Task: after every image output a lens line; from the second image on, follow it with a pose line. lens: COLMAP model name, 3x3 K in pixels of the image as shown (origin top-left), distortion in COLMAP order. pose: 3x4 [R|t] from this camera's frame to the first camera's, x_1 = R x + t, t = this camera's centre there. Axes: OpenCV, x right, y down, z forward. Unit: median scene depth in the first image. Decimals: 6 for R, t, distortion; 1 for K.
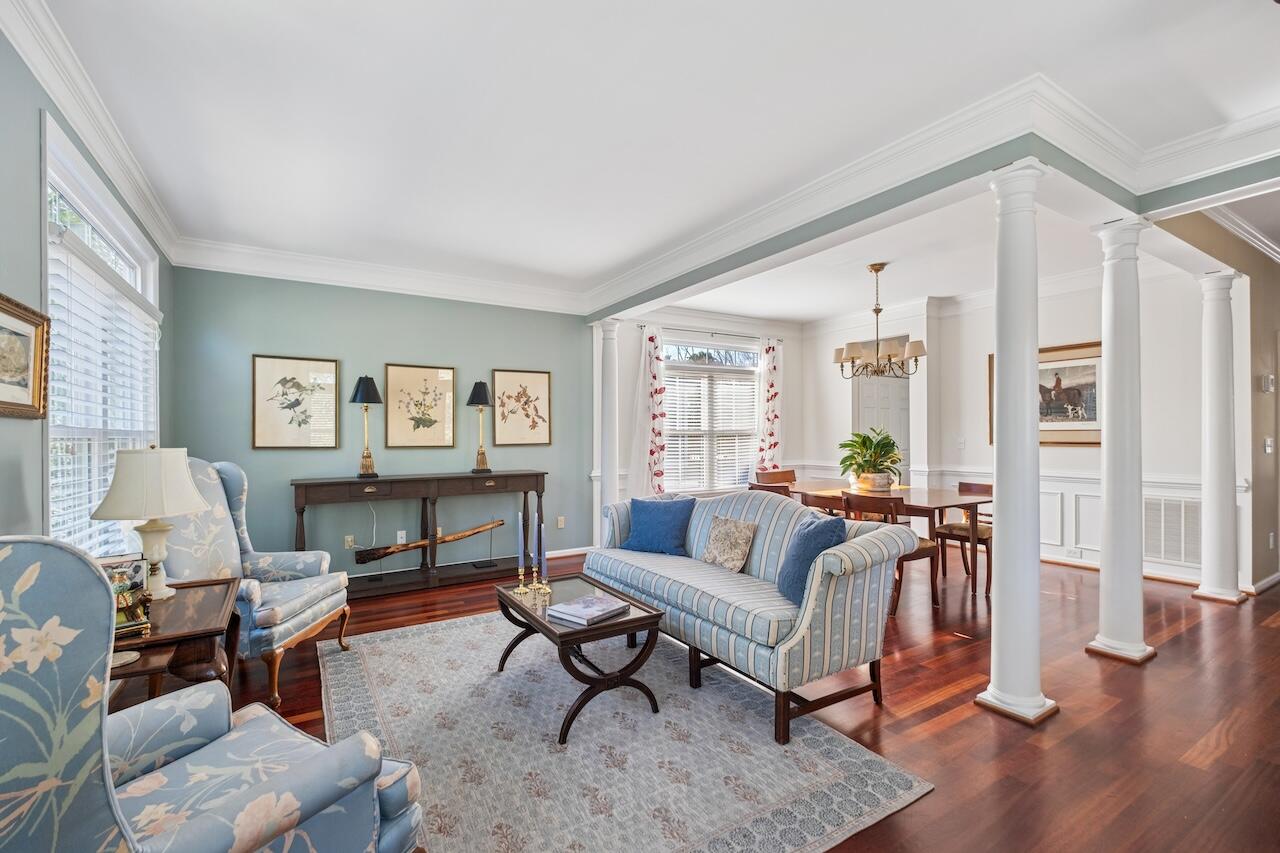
lens RADIAL K [[558.6, 0, 642.9], [0, 558.6, 436.2], [0, 0, 1]] dist [-0.001747, -0.001081]
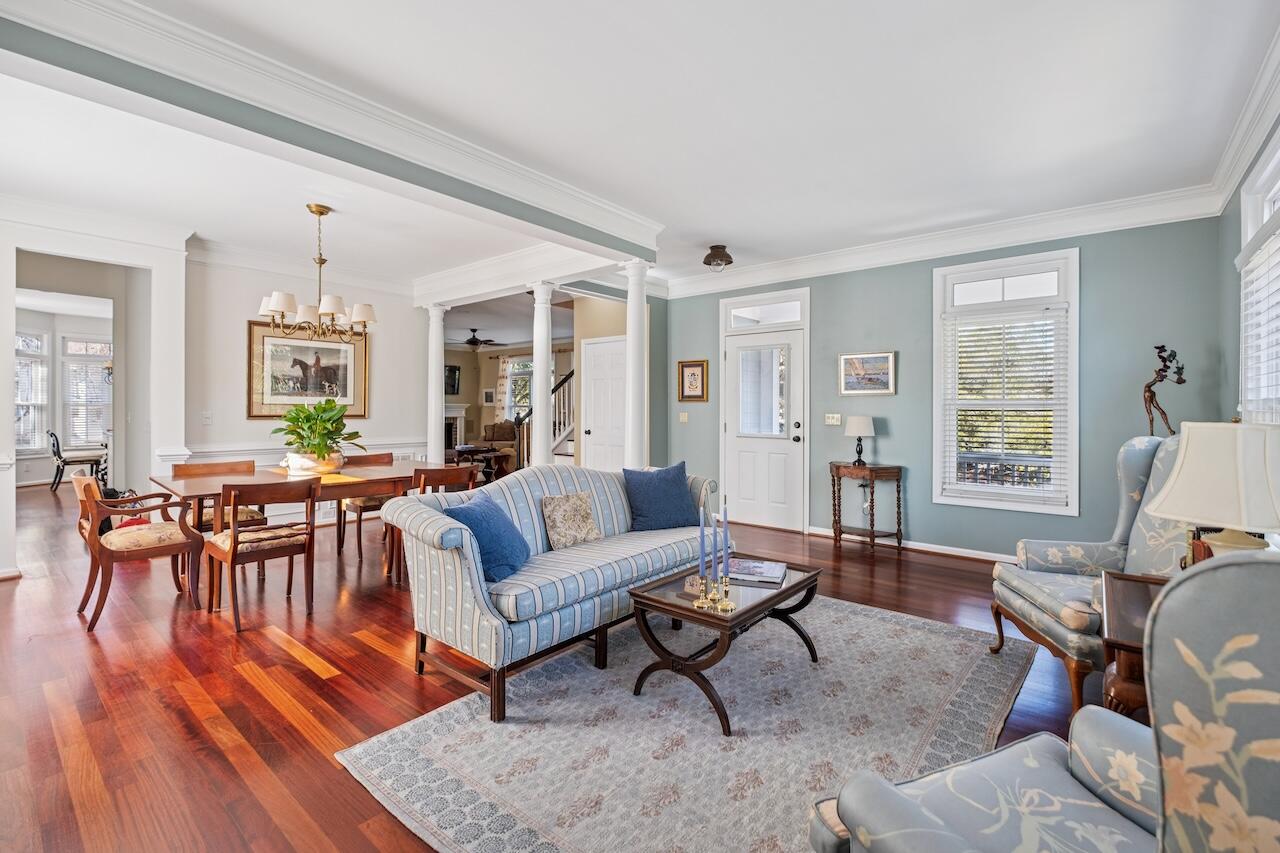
lens RADIAL K [[558.6, 0, 646.2], [0, 558.6, 419.1], [0, 0, 1]] dist [-0.001747, -0.001081]
pose [[-0.323297, -0.006993, 0.946272, -0.835182], [-0.007192, 0.999962, 0.004932, 0.013771], [-0.946270, -0.005211, -0.323335, 1.242435]]
